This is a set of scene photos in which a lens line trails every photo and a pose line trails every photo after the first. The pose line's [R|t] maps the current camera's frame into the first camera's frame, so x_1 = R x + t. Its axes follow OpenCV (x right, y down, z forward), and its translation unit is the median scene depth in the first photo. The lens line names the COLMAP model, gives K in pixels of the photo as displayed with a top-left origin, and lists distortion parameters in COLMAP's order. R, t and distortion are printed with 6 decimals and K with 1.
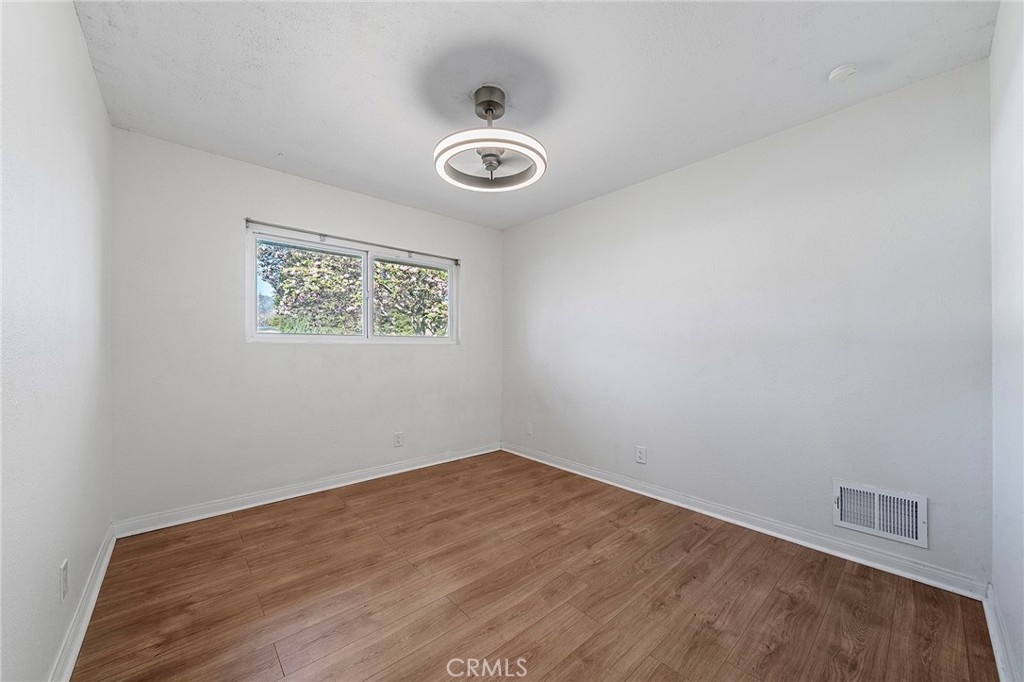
lens RADIAL K [[371.7, 0, 509.2], [0, 371.7, 335.6], [0, 0, 1]] dist [0.000355, 0.000040]
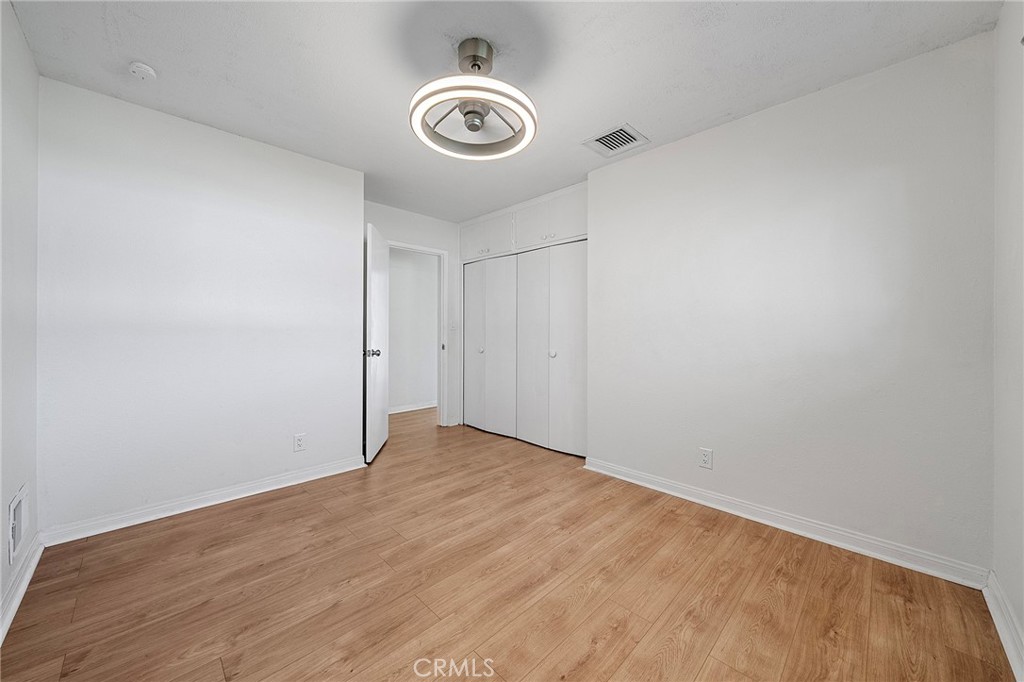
lens RADIAL K [[371.7, 0, 509.2], [0, 371.7, 335.6], [0, 0, 1]] dist [0.000355, 0.000040]
pose [[-0.998253, -0.003723, -0.058975, -0.084943], [-0.002414, 0.999750, -0.022251, 0.067748], [0.059043, -0.022070, -0.998011, 1.929696]]
